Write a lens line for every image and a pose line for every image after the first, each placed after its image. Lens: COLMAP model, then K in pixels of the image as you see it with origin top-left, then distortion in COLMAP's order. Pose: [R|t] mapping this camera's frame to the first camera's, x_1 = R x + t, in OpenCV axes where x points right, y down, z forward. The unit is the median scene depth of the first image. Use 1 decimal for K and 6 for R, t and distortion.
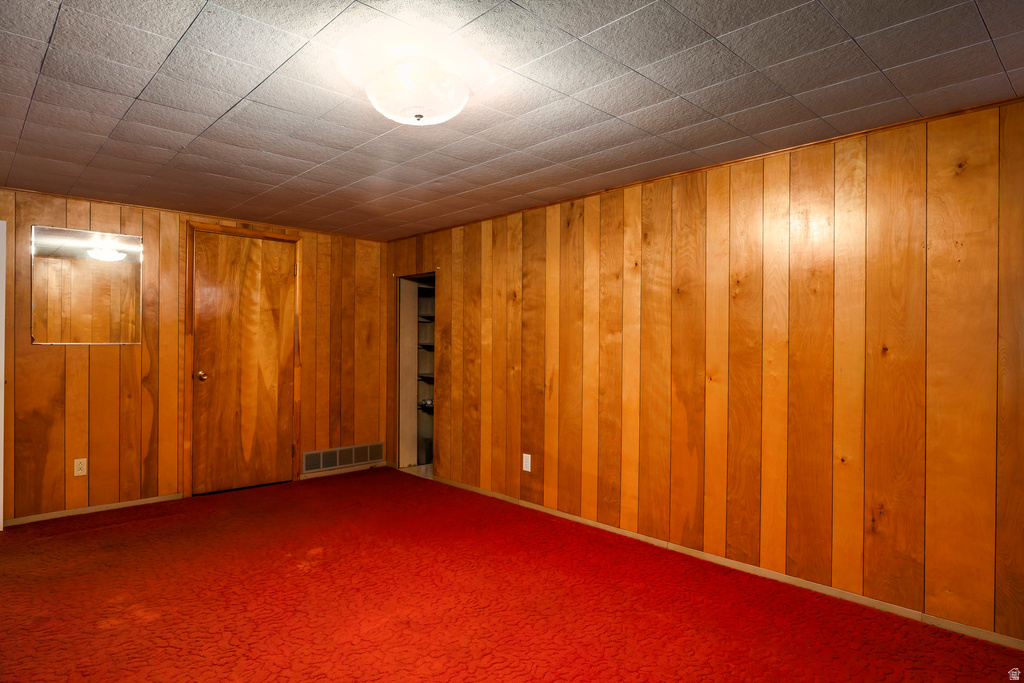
lens RADIAL K [[586.8, 0, 513.9], [0, 586.8, 343.5], [0, 0, 1]] dist [-0.004259, -0.001783]
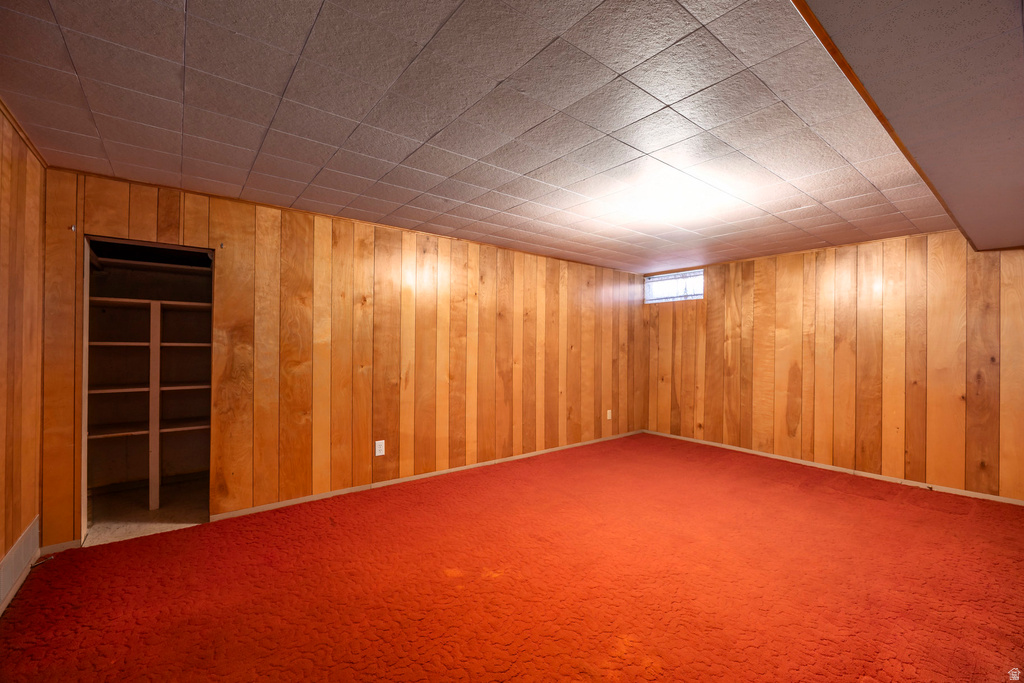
lens RADIAL K [[429.2, 0, 515.5], [0, 429.2, 342.9], [0, 0, 1]] dist [0.001822, 0.000018]
pose [[0.086409, -0.002347, 0.996257, -0.910366], [-0.009749, 0.999947, 0.003201, -0.007871], [-0.996212, -0.009989, 0.086381, 0.772406]]
